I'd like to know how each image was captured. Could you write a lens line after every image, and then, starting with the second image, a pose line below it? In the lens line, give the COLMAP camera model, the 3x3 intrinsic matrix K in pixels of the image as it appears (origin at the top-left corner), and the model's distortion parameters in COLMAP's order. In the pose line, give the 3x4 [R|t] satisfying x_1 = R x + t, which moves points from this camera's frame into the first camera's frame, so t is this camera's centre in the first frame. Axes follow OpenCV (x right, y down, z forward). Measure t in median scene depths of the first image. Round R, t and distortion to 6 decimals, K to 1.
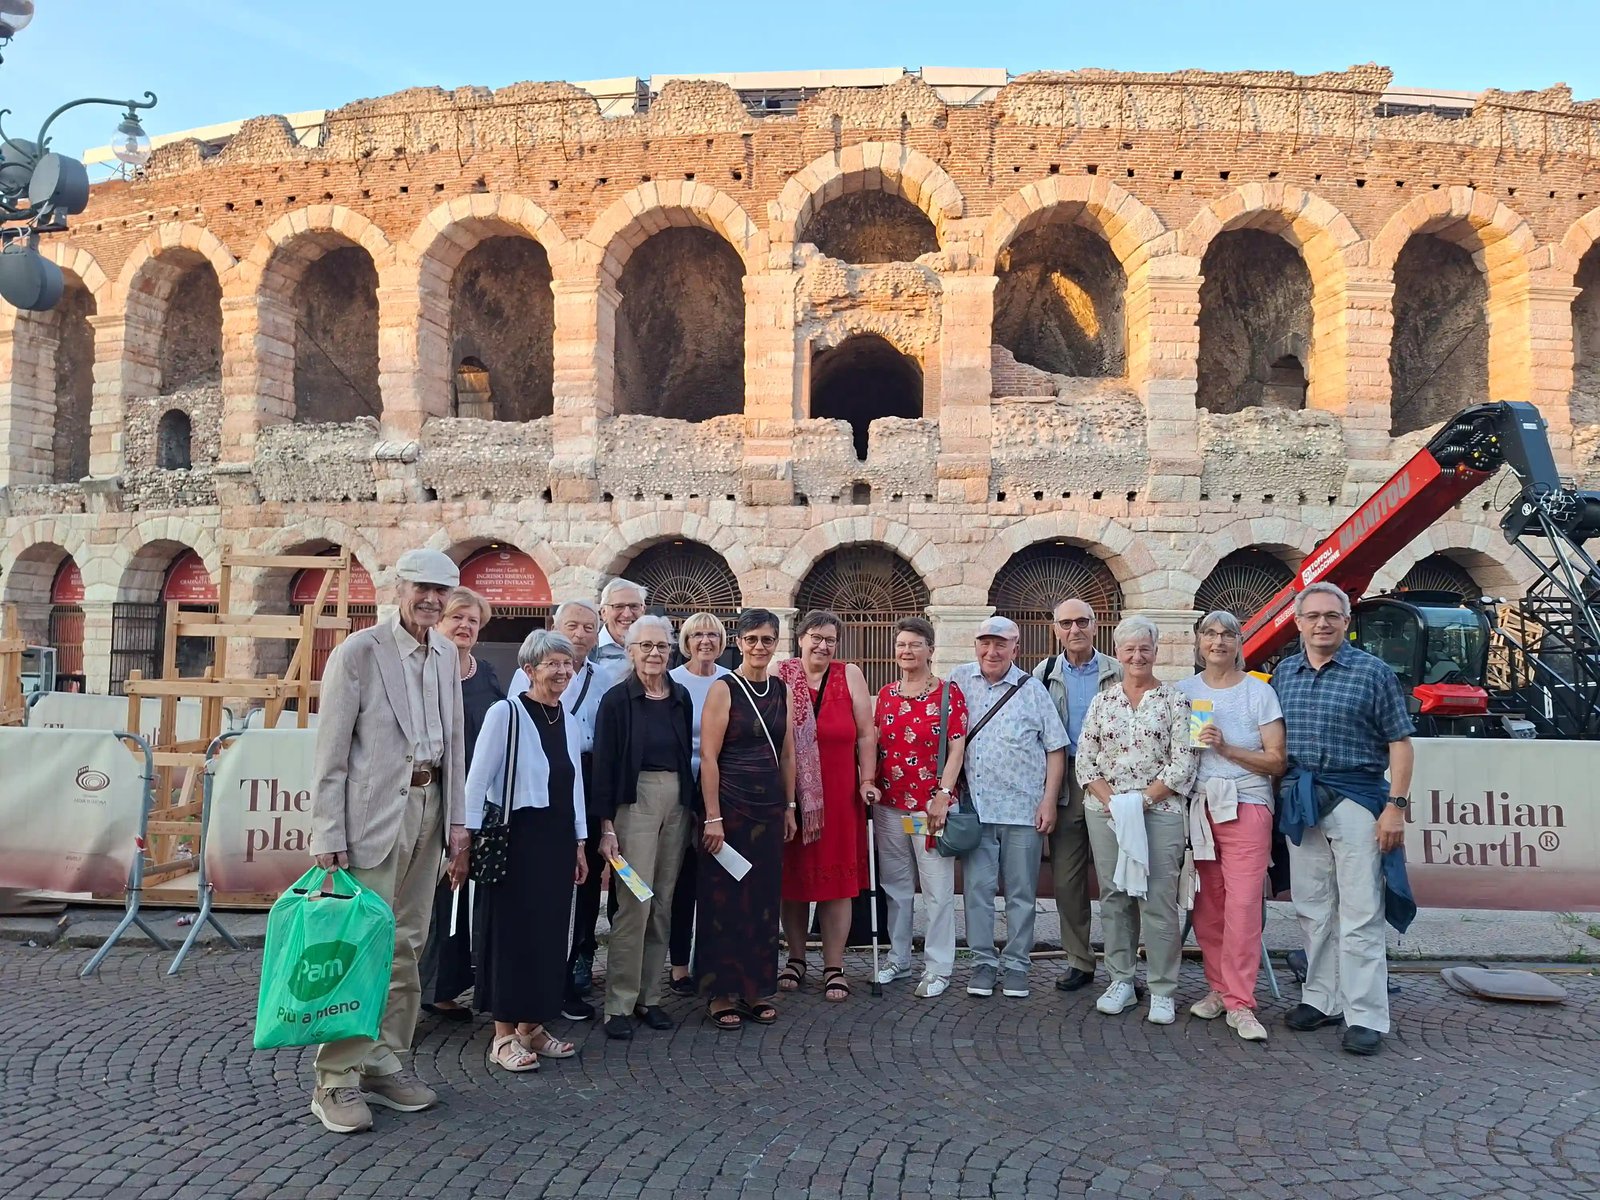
lens RADIAL K [[992.4, 0, 800.0], [0, 992.4, 600.0], [0, 0, 1]] dist [0.002411, -0.002209]
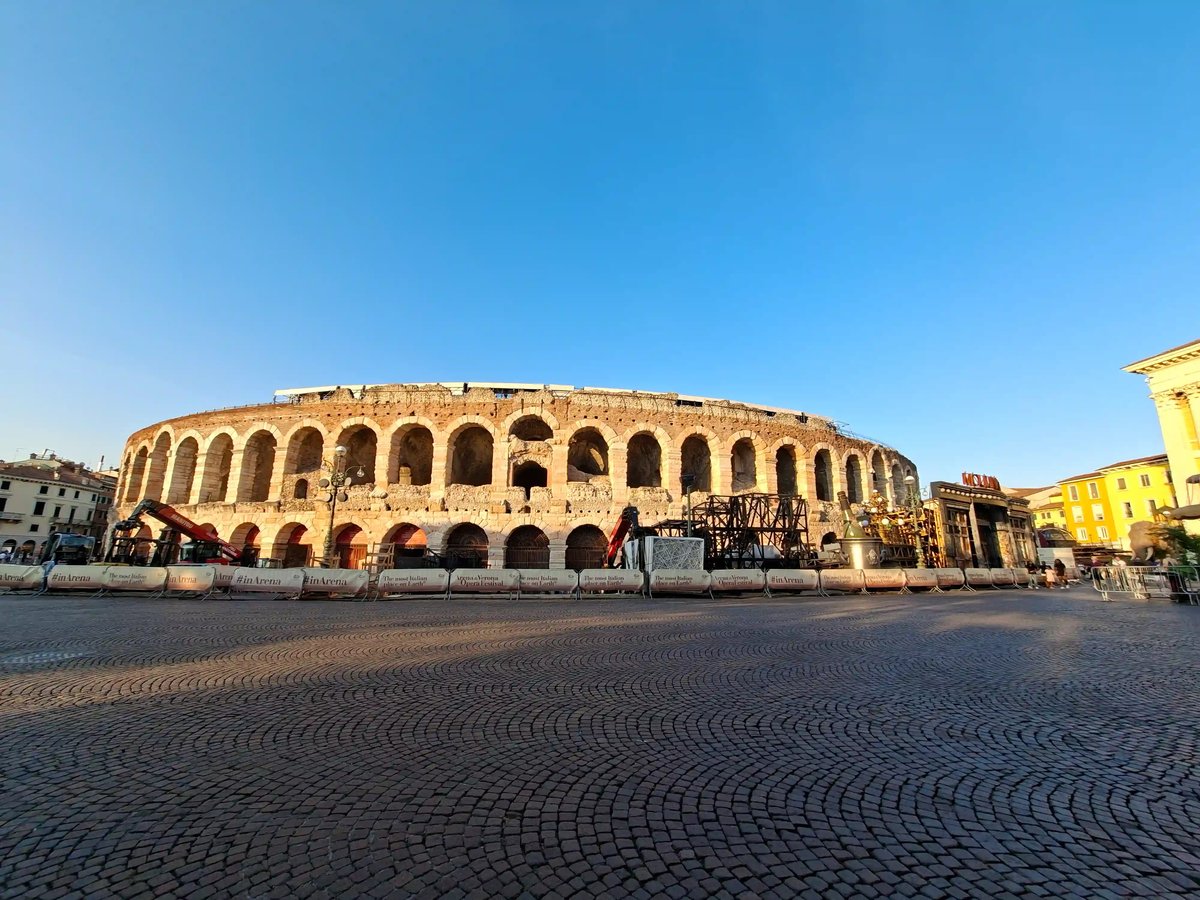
lens RADIAL K [[480.1, 0, 600.0], [0, 480.1, 450.0], [0, 0, 1]] dist [0.018725, 0.000107]
pose [[0.994892, 0.024553, 0.097909, 0.139759], [-0.007026, 0.984459, -0.175476, -0.026399], [-0.100696, 0.173892, 0.979603, -0.595449]]
